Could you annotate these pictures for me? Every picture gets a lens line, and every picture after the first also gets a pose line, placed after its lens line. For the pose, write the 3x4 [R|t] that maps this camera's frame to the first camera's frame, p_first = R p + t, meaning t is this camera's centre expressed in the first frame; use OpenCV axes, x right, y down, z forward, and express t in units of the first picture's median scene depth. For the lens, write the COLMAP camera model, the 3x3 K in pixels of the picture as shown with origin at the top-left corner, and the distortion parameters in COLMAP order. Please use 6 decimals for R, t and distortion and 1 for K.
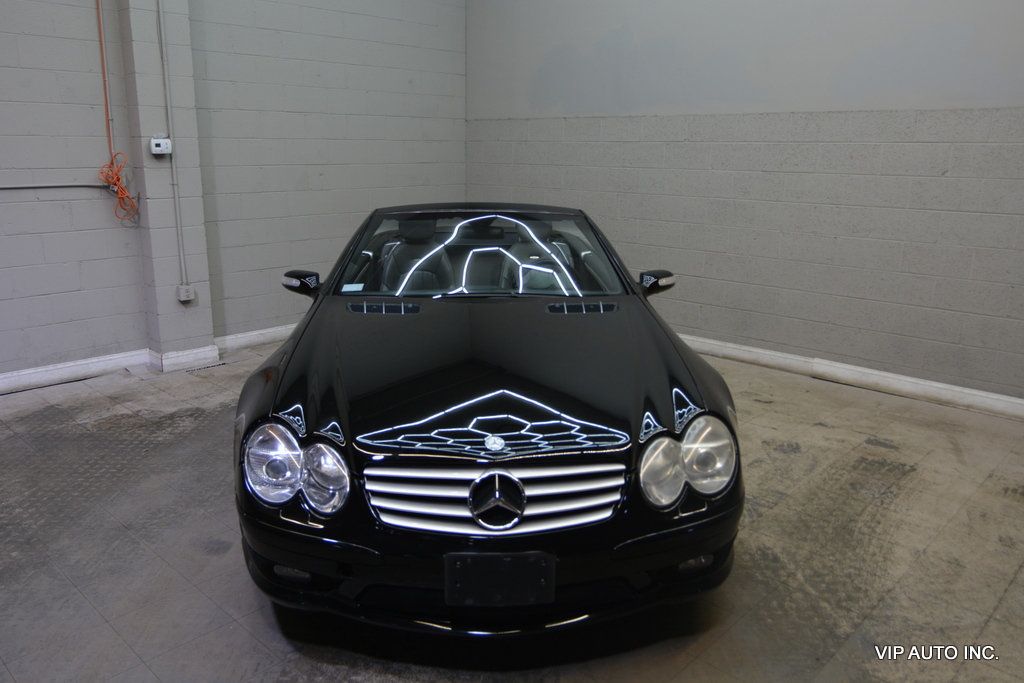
lens RADIAL K [[776.0, 0, 497.4], [0, 776.0, 333.1], [0, 0, 1]] dist [-0.022465, 0.016783]
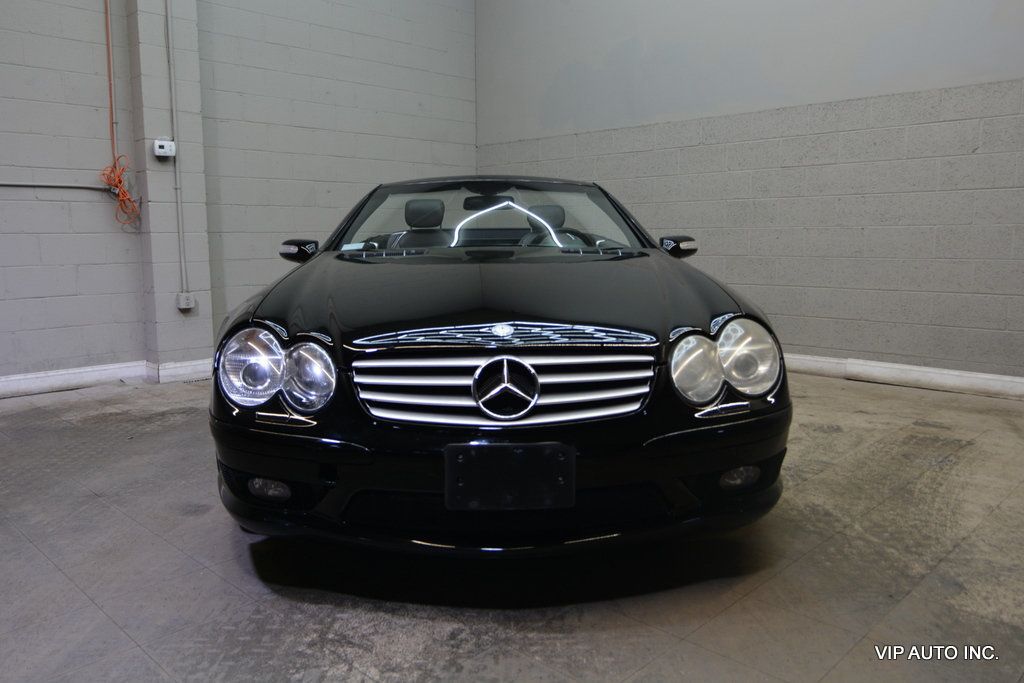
lens RADIAL K [[776.0, 0, 497.4], [0, 776.0, 333.1], [0, 0, 1]] dist [-0.022465, 0.016783]
pose [[0.999739, -0.012831, -0.018909, 0.003431], [0.010662, 0.993801, -0.110664, 0.114815], [0.020212, 0.110433, 0.993678, 0.063665]]
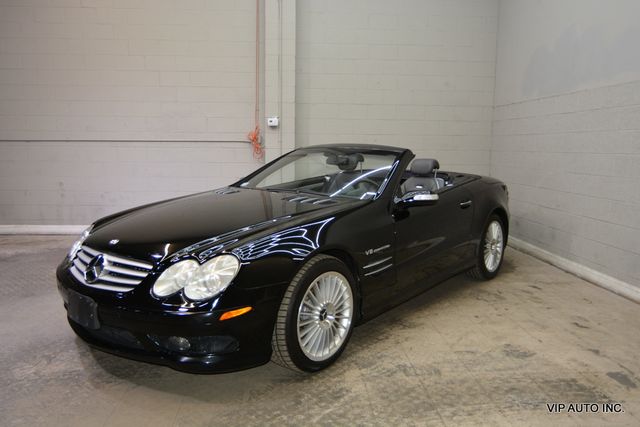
lens RADIAL K [[483.6, 0, 311.1], [0, 483.6, 207.4], [0, 0, 1]] dist [-0.020775, 0.016328]
pose [[0.731004, 0.086691, -0.676844, 0.530008], [-0.164280, 0.985081, -0.051255, 0.020207], [0.662303, 0.148660, 0.734340, 0.215095]]
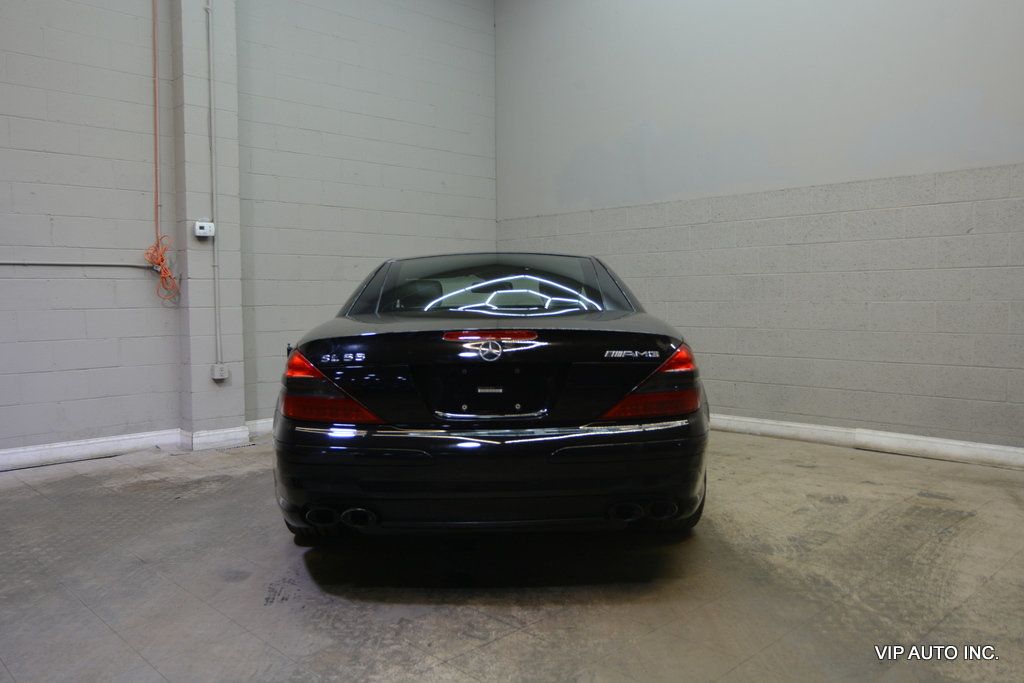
lens RADIAL K [[777.4, 0, 500.3], [0, 777.4, 333.3], [0, 0, 1]] dist [-0.019478, 0.011951]
pose [[0.999136, -0.014780, -0.038849, 0.004720], [0.007274, 0.982395, -0.186675, 0.105725], [0.040924, 0.186231, 0.981653, 0.010130]]
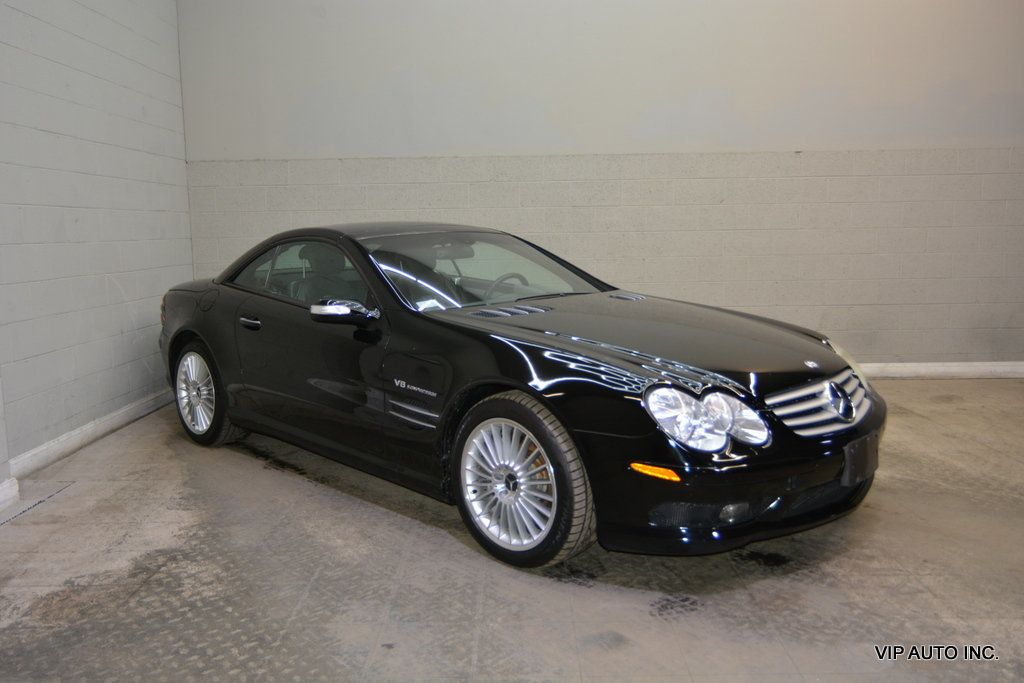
lens RADIAL K [[792.3, 0, 496.4], [0, 792.3, 335.3], [0, 0, 1]] dist [-0.012797, 0.006745]
pose [[0.730123, -0.107663, 0.674780, -0.605810], [0.178375, 0.983300, -0.036116, -0.005986], [-0.659623, 0.146733, 0.737134, 0.298417]]
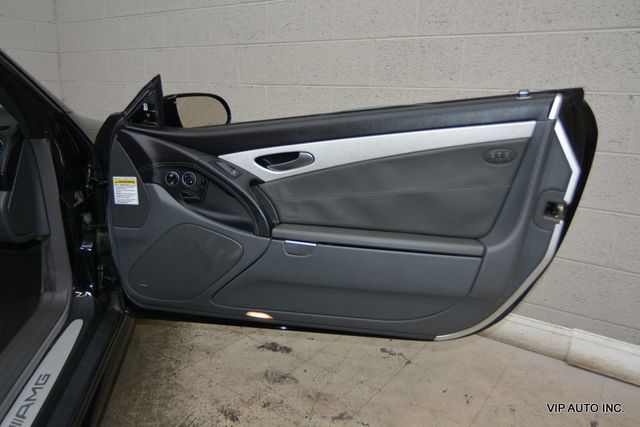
lens RADIAL K [[485.8, 0, 312.7], [0, 485.8, 208.4], [0, 0, 1]] dist [-0.019478, 0.011951]
pose [[0.987607, -0.011137, 0.156555, 0.205789], [0.011733, 0.999927, -0.002880, -0.059017], [-0.156511, 0.004681, 0.987665, 0.795404]]
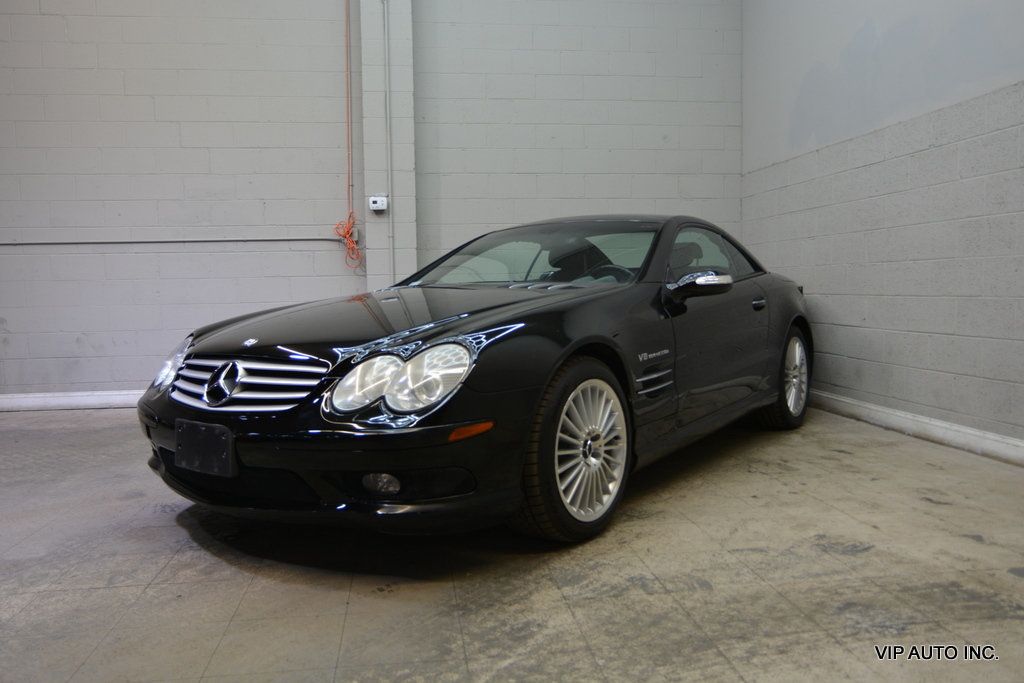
lens RADIAL K [[776.0, 0, 497.4], [0, 776.0, 333.1], [0, 0, 1]] dist [-0.022465, 0.016783]
pose [[0.779011, 0.017629, -0.626763, 0.470873], [-0.124567, 0.984031, -0.127148, 0.079846], [0.614512, 0.177123, 0.768767, 0.280662]]
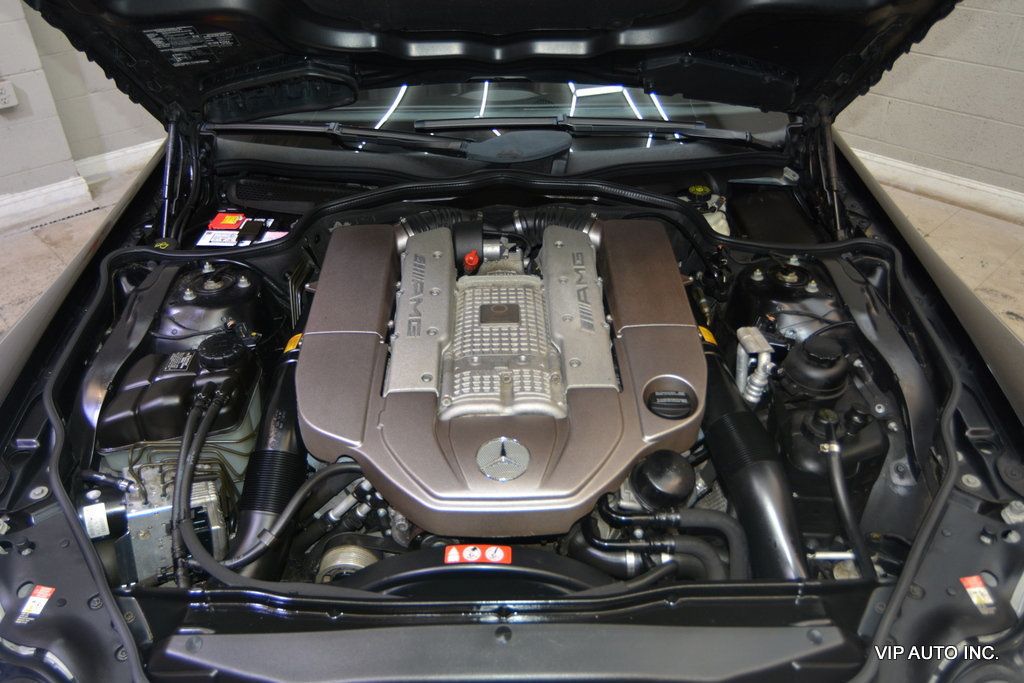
lens RADIAL K [[776.0, 0, 497.4], [0, 776.0, 333.1], [0, 0, 1]] dist [-0.022465, 0.016783]
pose [[0.998739, 0.009456, -0.049303, -0.001190], [0.008674, 0.934826, 0.354999, -0.100948], [0.049447, -0.354979, 0.933566, 0.484425]]
